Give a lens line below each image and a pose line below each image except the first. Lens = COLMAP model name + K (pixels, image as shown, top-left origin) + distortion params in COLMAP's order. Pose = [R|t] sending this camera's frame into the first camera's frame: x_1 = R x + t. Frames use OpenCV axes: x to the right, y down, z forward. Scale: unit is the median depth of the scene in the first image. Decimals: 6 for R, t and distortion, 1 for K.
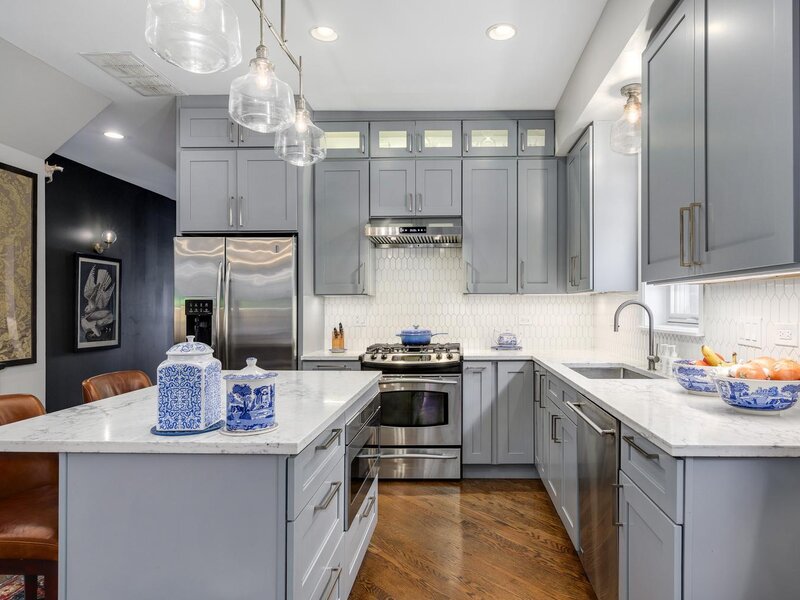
lens RADIAL K [[515.6, 0, 375.7], [0, 515.6, 304.1], [0, 0, 1]] dist [0.001316, 0.000322]
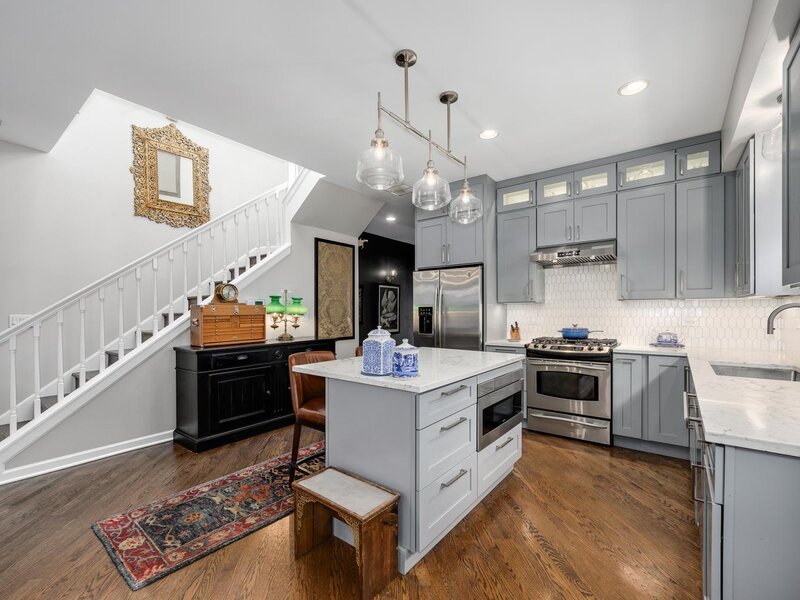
lens RADIAL K [[356.8, 0, 399.1], [0, 356.8, 310.7], [0, 0, 1]] dist [-0.001460, -0.000091]
pose [[0.804742, -0.002526, -0.593619, 0.271518], [0.005360, 0.999981, 0.003011, 0.000597], [0.593601, -0.005605, 0.804740, -0.018571]]
